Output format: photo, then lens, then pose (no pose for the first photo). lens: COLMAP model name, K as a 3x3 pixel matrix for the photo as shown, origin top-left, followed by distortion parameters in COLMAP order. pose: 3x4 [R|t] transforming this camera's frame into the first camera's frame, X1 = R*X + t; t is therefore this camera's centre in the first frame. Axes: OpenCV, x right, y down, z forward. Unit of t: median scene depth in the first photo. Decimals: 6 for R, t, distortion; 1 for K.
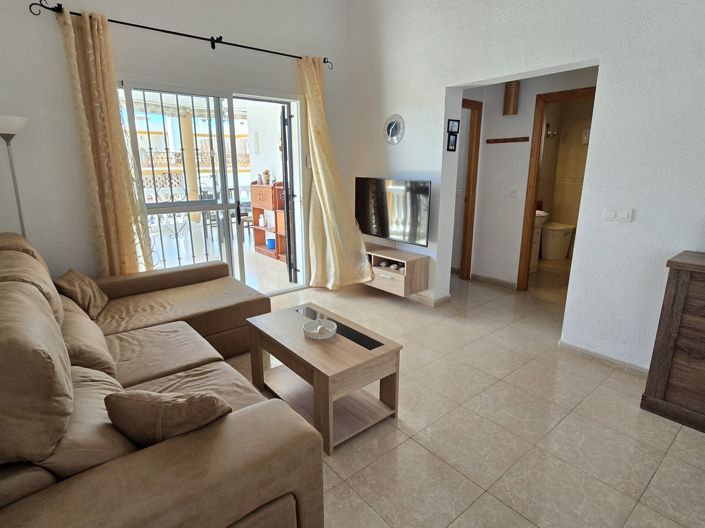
lens RADIAL K [[385.7, 0, 346.6], [0, 385.7, 263.5], [0, 0, 1]] dist [0.002277, -0.005750]
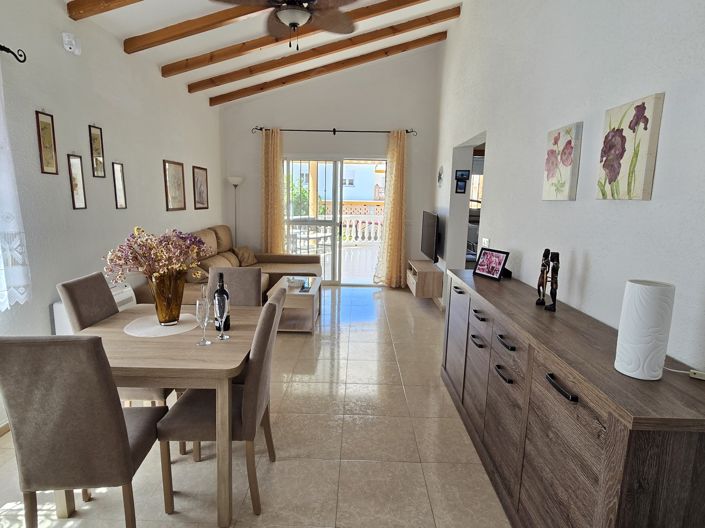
lens RADIAL K [[385.7, 0, 350.8], [0, 385.7, 262.8], [0, 0, 1]] dist [0.002277, -0.005750]
pose [[0.763443, 0.125289, -0.633607, 1.441045], [-0.179554, 0.983505, -0.021870, 0.066646], [0.620416, 0.130463, 0.773346, -0.376531]]
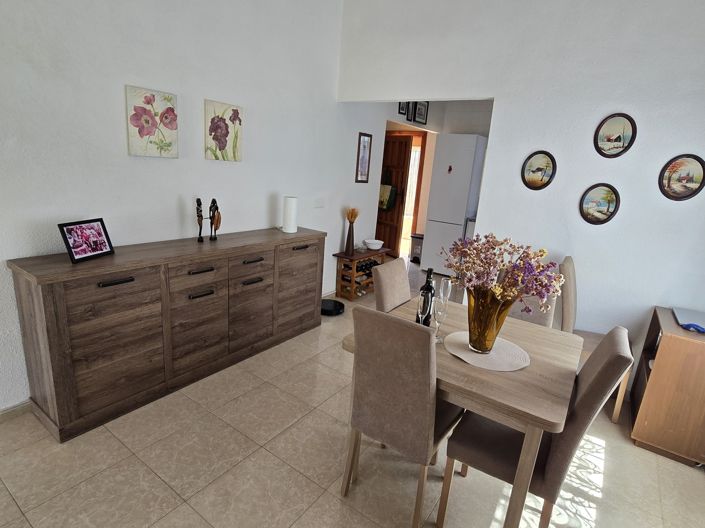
lens RADIAL K [[385.7, 0, 357.9], [0, 385.7, 260.9], [0, 0, 1]] dist [0.002277, -0.005750]
pose [[-0.282920, -0.255156, 0.924582, -0.133617], [0.154125, 0.939345, 0.306392, -0.186033], [-0.946679, 0.229185, -0.226434, 0.493752]]
